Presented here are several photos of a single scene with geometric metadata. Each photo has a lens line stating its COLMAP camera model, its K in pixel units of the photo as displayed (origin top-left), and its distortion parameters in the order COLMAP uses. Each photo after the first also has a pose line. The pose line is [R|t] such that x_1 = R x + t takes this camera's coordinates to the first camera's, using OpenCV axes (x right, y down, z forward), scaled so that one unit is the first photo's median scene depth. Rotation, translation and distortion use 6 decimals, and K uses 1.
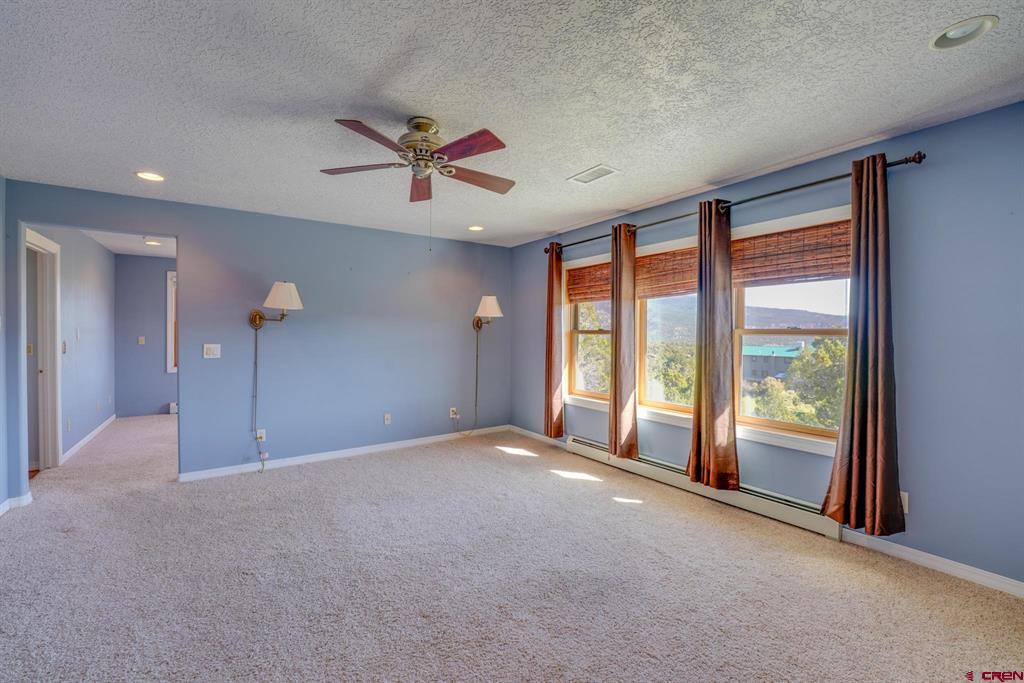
lens RADIAL K [[420.6, 0, 511.4], [0, 420.6, 336.8], [0, 0, 1]] dist [-0.032166, 0.004014]
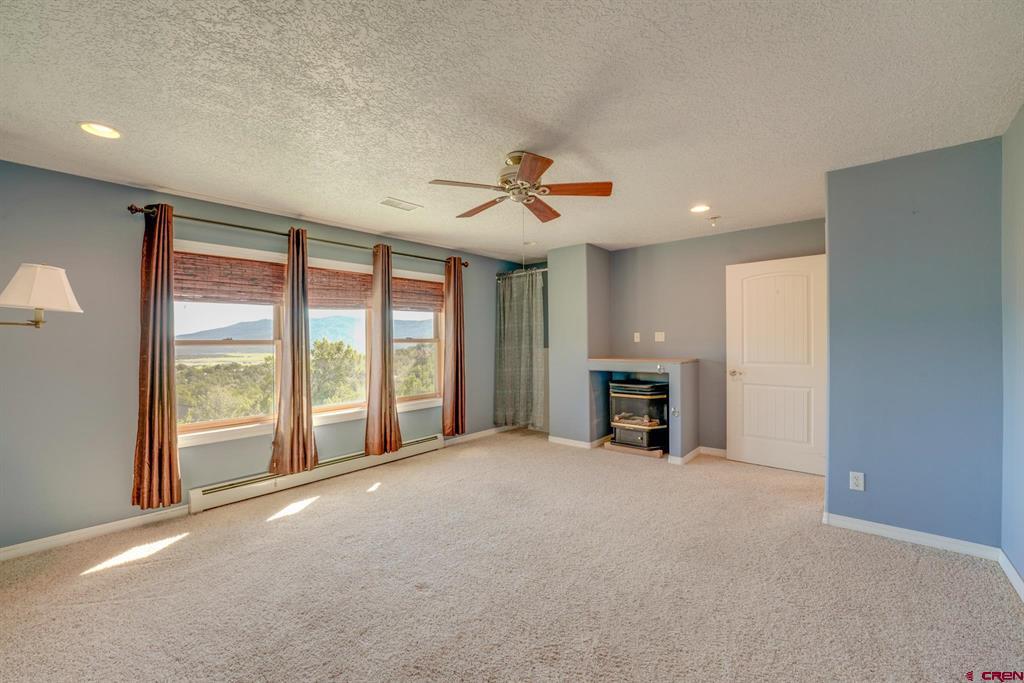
lens RADIAL K [[420.6, 0, 511.9], [0, 420.6, 341.8], [0, 0, 1]] dist [-0.032166, 0.004014]
pose [[-0.258126, -0.002099, 0.966109, -0.851065], [0.020251, 0.999766, 0.007583, -0.008300], [-0.965899, 0.021522, -0.258024, 0.846111]]
